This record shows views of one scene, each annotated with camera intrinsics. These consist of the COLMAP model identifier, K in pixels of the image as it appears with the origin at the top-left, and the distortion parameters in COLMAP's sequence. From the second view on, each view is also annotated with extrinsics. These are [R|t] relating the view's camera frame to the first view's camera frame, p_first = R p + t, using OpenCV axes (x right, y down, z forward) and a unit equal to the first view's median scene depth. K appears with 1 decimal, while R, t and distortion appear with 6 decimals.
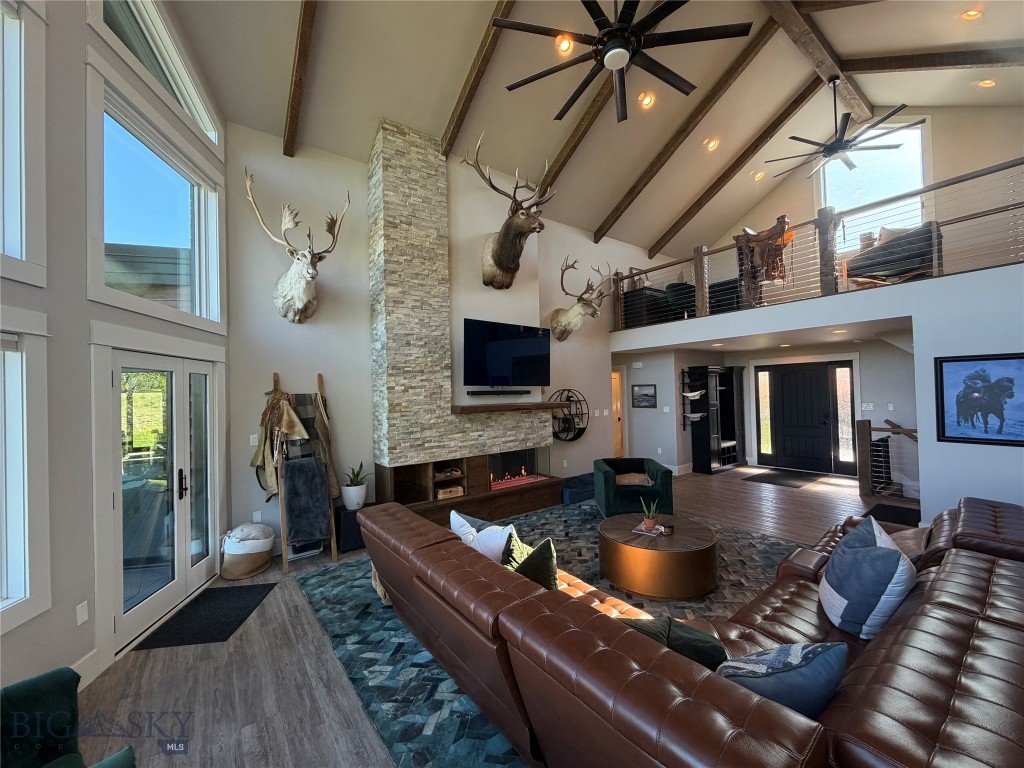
lens RADIAL K [[407.7, 0, 510.7], [0, 407.7, 383.0], [0, 0, 1]] dist [0.000825, 0.000208]
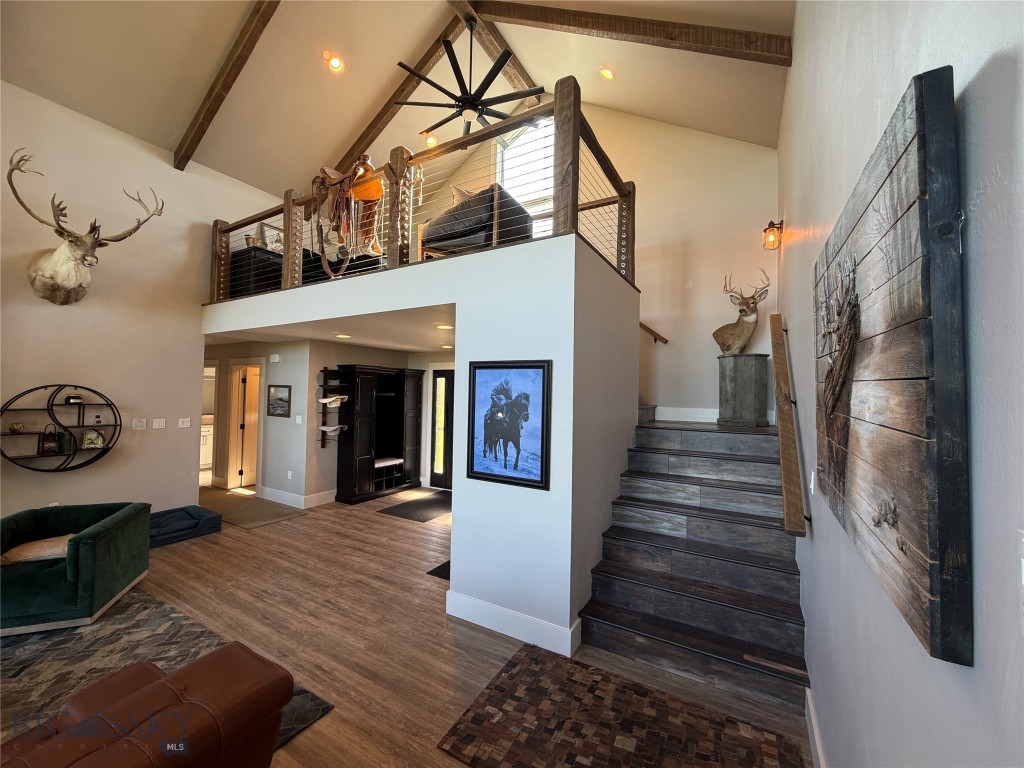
lens RADIAL K [[408.3, 0, 509.9], [0, 408.3, 384.0], [0, 0, 1]] dist [-0.000206, 0.000056]
pose [[0.918875, 0.052387, 0.391056, 0.502602], [-0.050442, 0.998611, -0.015254, -0.009561], [-0.391311, -0.005709, 0.920241, 0.186109]]
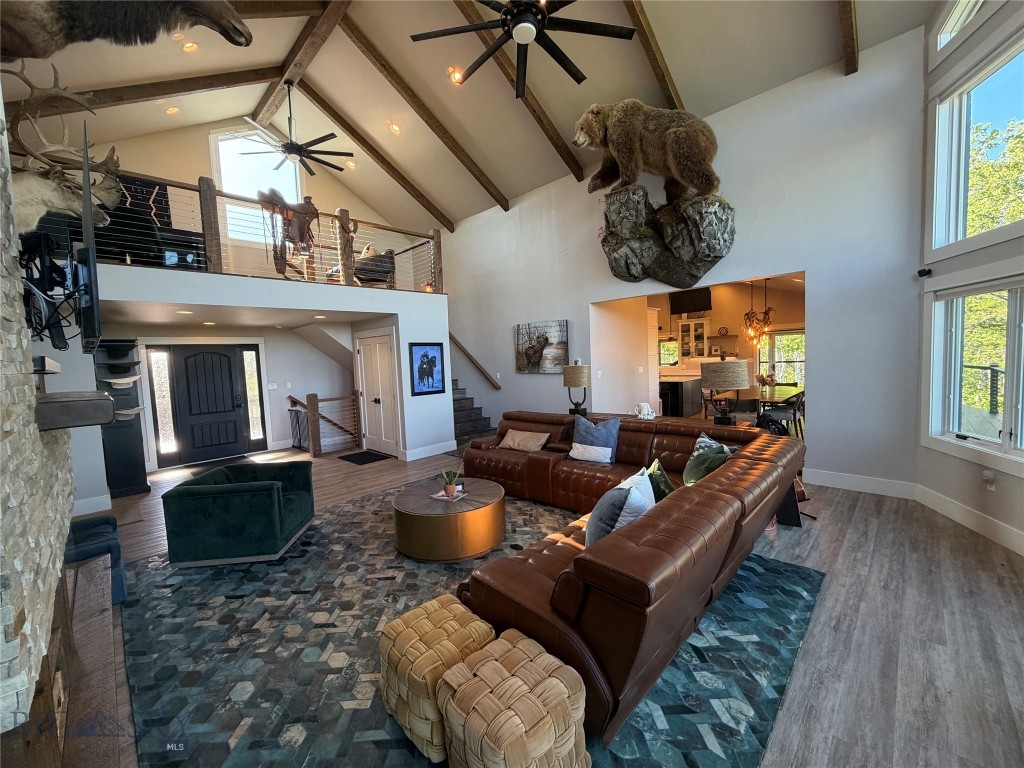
lens RADIAL K [[408.3, 0, 509.9], [0, 408.3, 384.0], [0, 0, 1]] dist [-0.000206, 0.000056]
pose [[-0.152958, -0.029949, 0.987779, -0.343831], [0.027794, 0.999015, 0.034594, 0.031609], [-0.987842, 0.032745, -0.151975, 0.527206]]
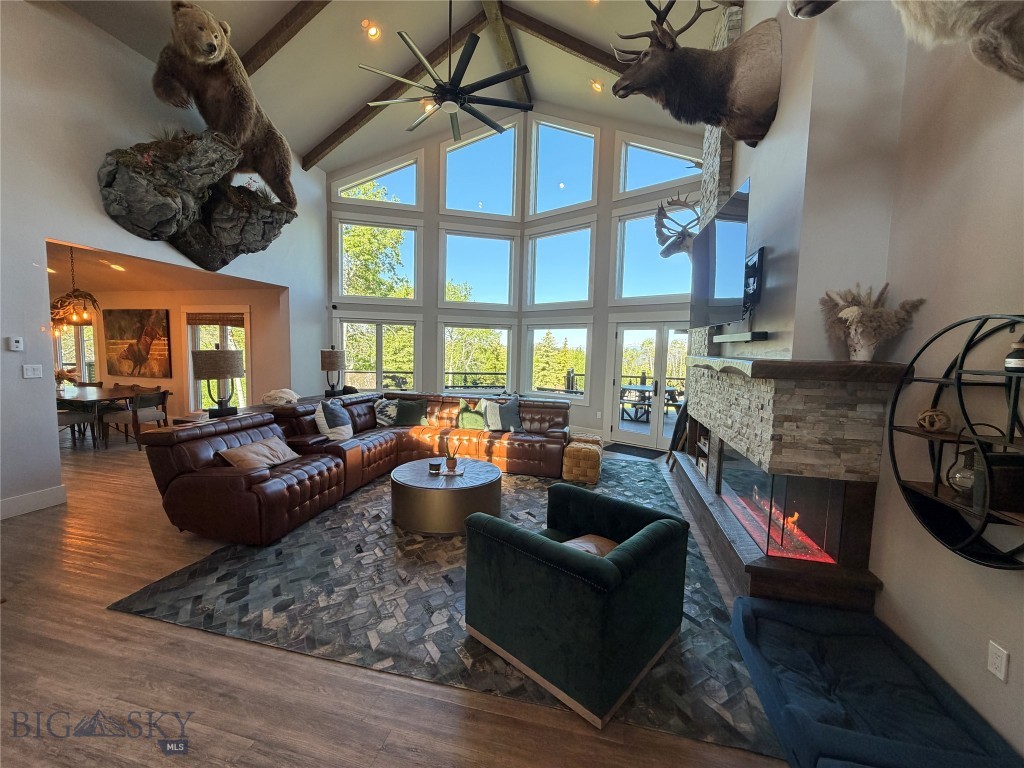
lens RADIAL K [[408.3, 0, 509.9], [0, 408.3, 384.0], [0, 0, 1]] dist [-0.000206, 0.000056]
pose [[-0.768682, 0.061751, -0.636643, 0.460997], [0.010691, 0.996430, 0.083741, 0.030574], [0.639541, 0.057564, -0.766598, 0.989795]]
